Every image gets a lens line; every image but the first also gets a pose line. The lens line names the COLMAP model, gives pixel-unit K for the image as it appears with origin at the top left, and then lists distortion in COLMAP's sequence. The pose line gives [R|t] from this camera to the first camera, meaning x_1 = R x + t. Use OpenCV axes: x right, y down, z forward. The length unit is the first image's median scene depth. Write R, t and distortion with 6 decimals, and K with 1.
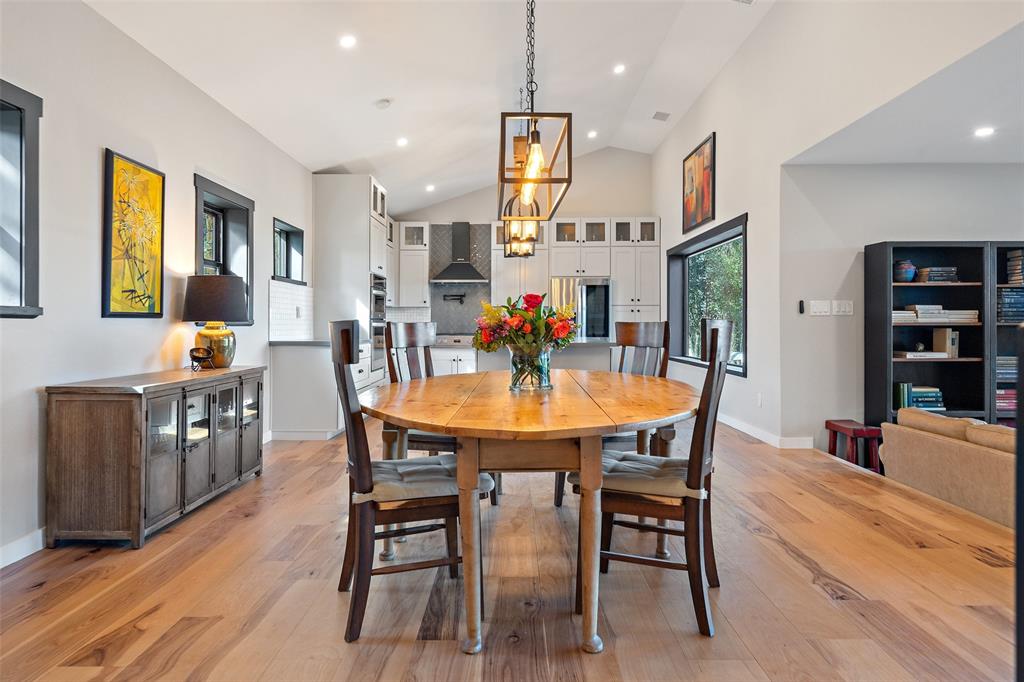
lens RADIAL K [[643.1, 0, 509.3], [0, 643.1, 319.9], [0, 0, 1]] dist [0.004983, 0.005191]
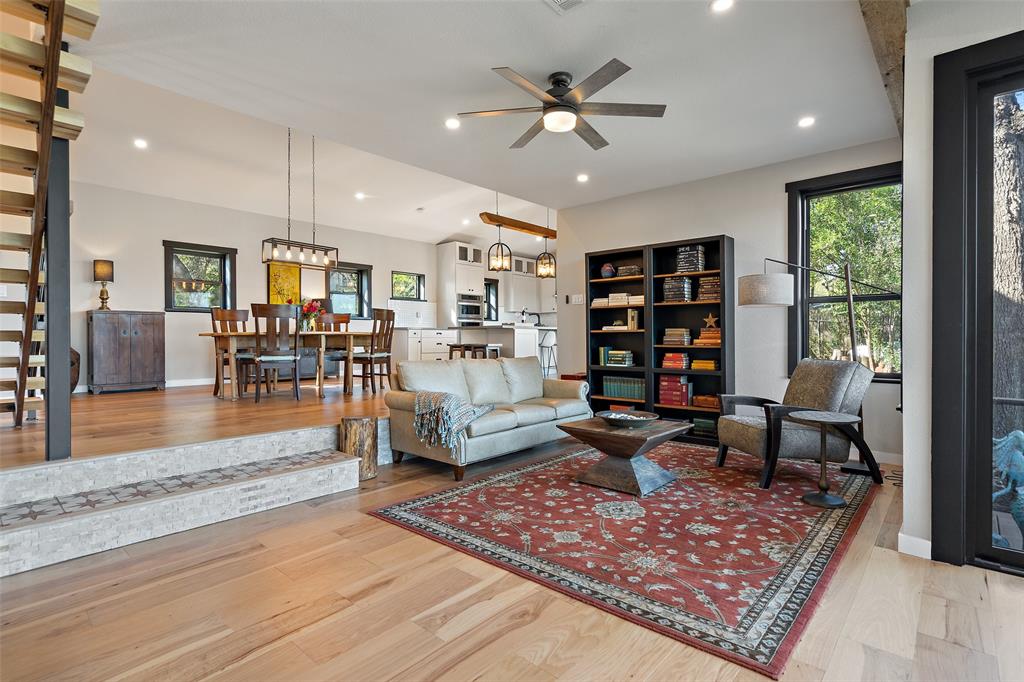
lens RADIAL K [[507.5, 0, 515.2], [0, 507.5, 341.8], [0, 0, 1]] dist [-0.010513, -0.000619]
pose [[0.745775, 0.003267, -0.666190, 1.174566], [0.007116, 0.999892, 0.012869, 0.065886], [0.666160, -0.014338, 0.745671, -0.000742]]
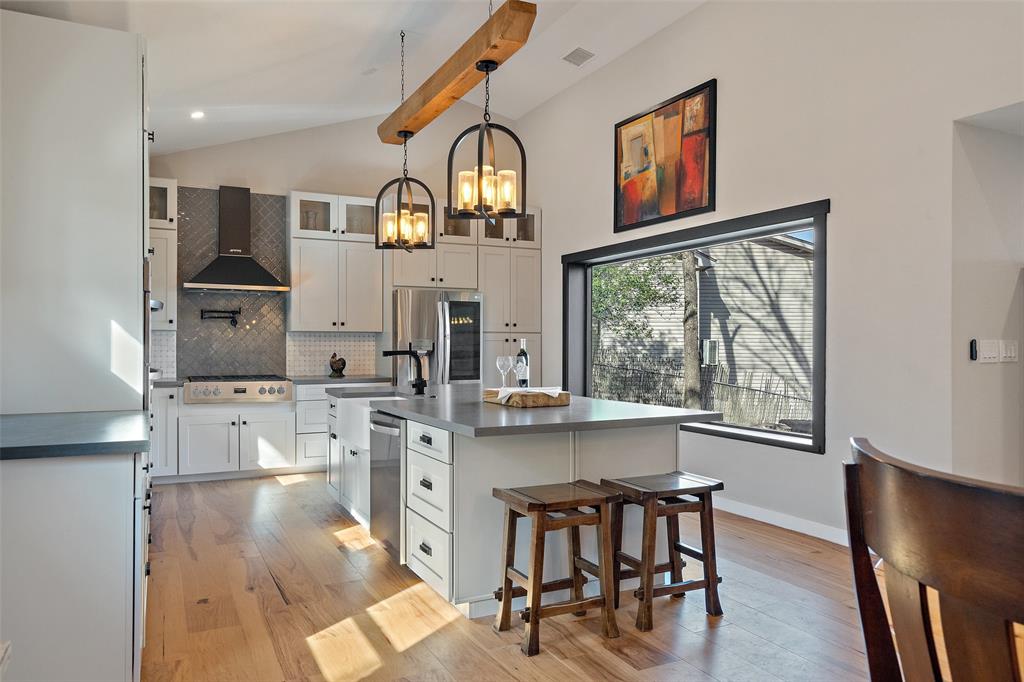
lens RADIAL K [[699.1, 0, 501.6], [0, 699.1, 349.0], [0, 0, 1]] dist [0.000865, 0.001746]
pose [[0.893998, 0.000848, 0.448070, -0.270525], [-0.007589, 0.999883, 0.013250, -0.026171], [-0.448006, -0.015246, 0.893900, 0.589995]]
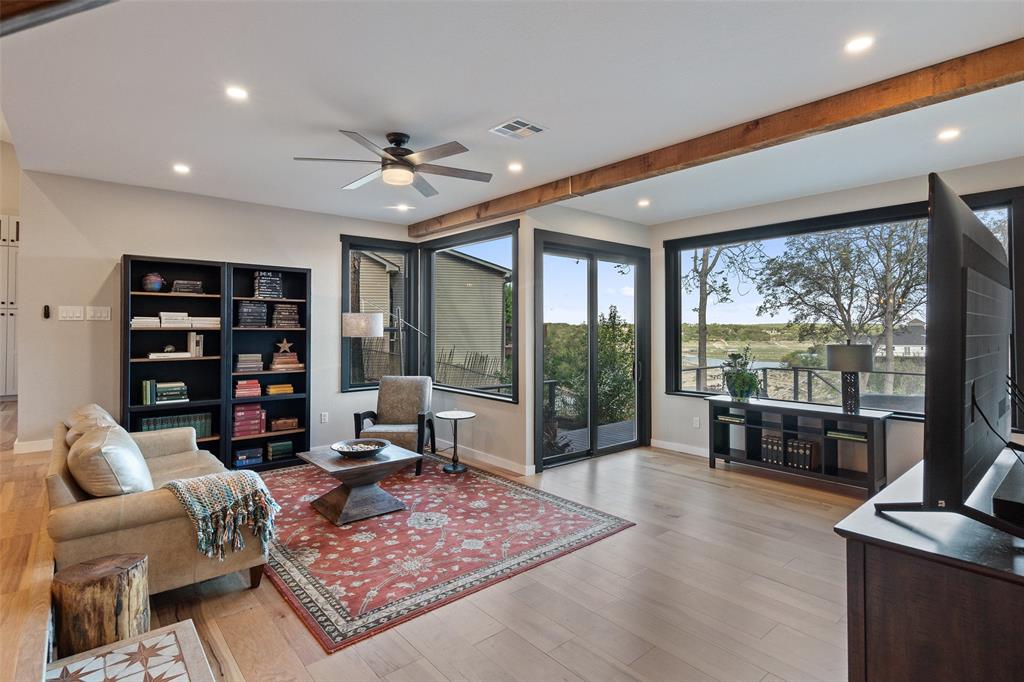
lens RADIAL K [[507.5, 0, 520.5], [0, 507.5, 325.1], [0, 0, 1]] dist [-0.010513, -0.000619]
pose [[0.749590, 0.008598, 0.661847, 0.488767], [-0.007147, 0.999962, -0.004897, 0.000004], [-0.661864, -0.001060, 0.749623, -0.097381]]
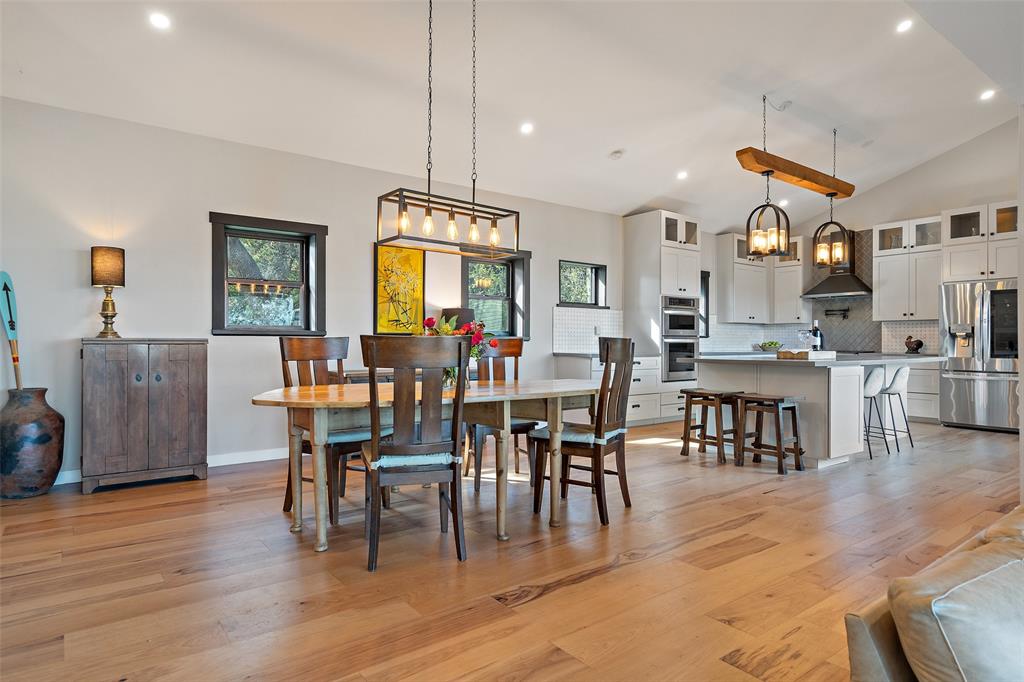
lens RADIAL K [[588.0, 0, 508.0], [0, 588.0, 341.1], [0, 0, 1]] dist [-0.003341, 0.003575]
pose [[0.599629, 0.001939, -0.800276, 0.590451], [0.003106, 0.999984, 0.004750, 0.002759], [0.800272, -0.005334, 0.599614, 0.200218]]
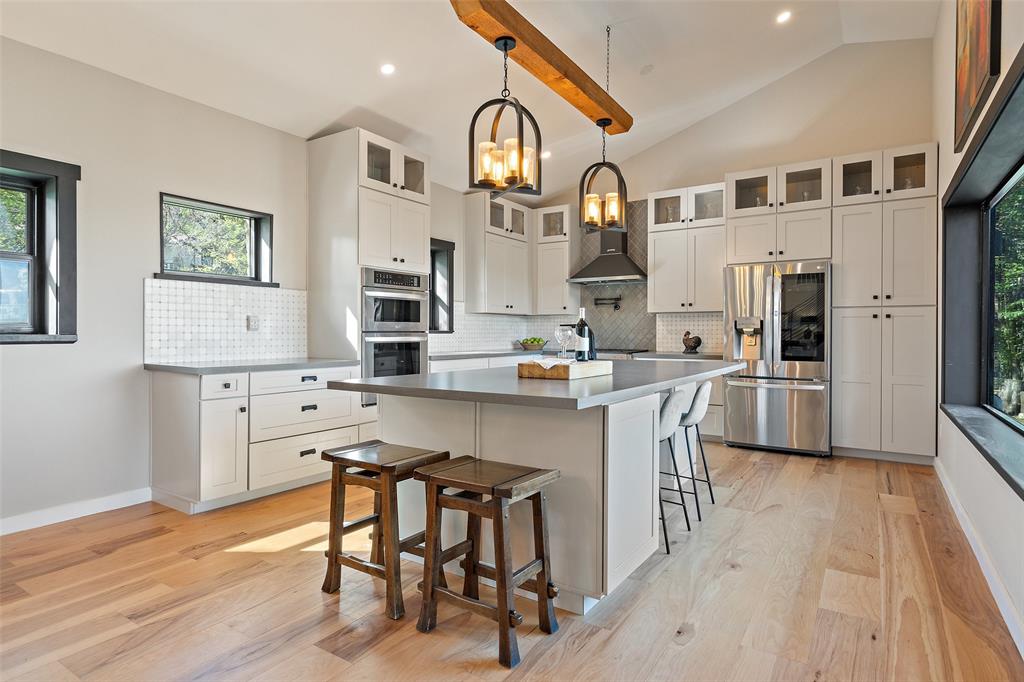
lens RADIAL K [[556.2, 0, 520.2], [0, 556.2, 335.5], [0, 0, 1]] dist [-0.003157, 0.000247]
pose [[0.845598, 0.005778, -0.533789, 0.335414], [0.001244, 0.999917, 0.012795, -0.006572], [0.533819, -0.011484, 0.845521, 0.744804]]
